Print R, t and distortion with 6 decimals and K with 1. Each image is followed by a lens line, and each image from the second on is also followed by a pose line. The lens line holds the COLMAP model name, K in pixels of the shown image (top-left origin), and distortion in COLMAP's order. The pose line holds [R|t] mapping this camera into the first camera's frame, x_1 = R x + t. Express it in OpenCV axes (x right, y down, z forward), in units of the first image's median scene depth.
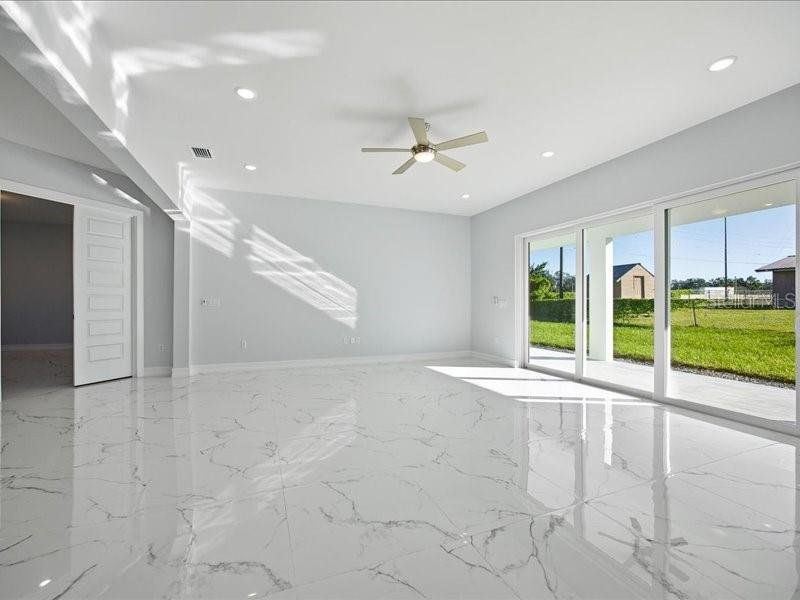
lens RADIAL K [[361.4, 0, 390.5], [0, 361.4, 301.4], [0, 0, 1]] dist [0.001847, 0.000551]
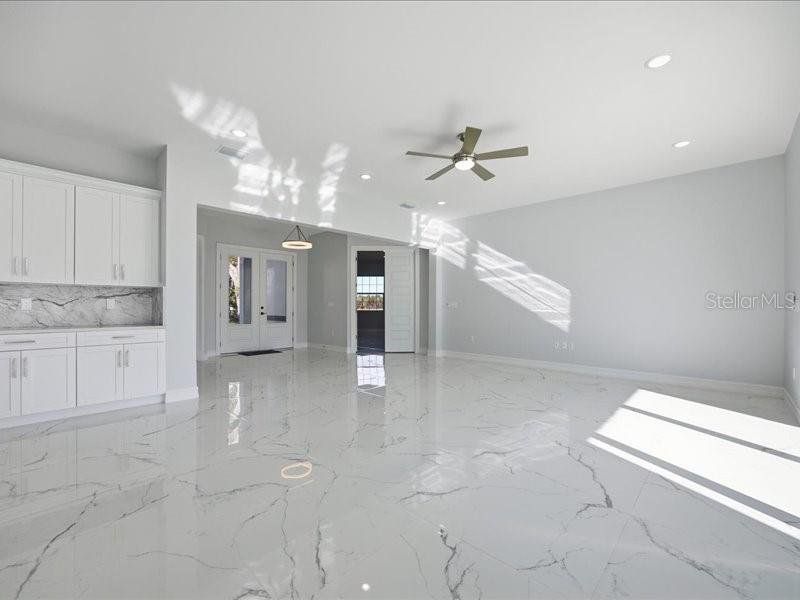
lens RADIAL K [[361.4, 0, 390.5], [0, 361.4, 301.4], [0, 0, 1]] dist [0.001847, 0.000551]
pose [[0.439308, -0.010300, -0.898278, 0.579652], [0.007708, 0.999941, -0.007696, -0.000925], [0.898304, -0.003543, 0.439361, 0.199853]]
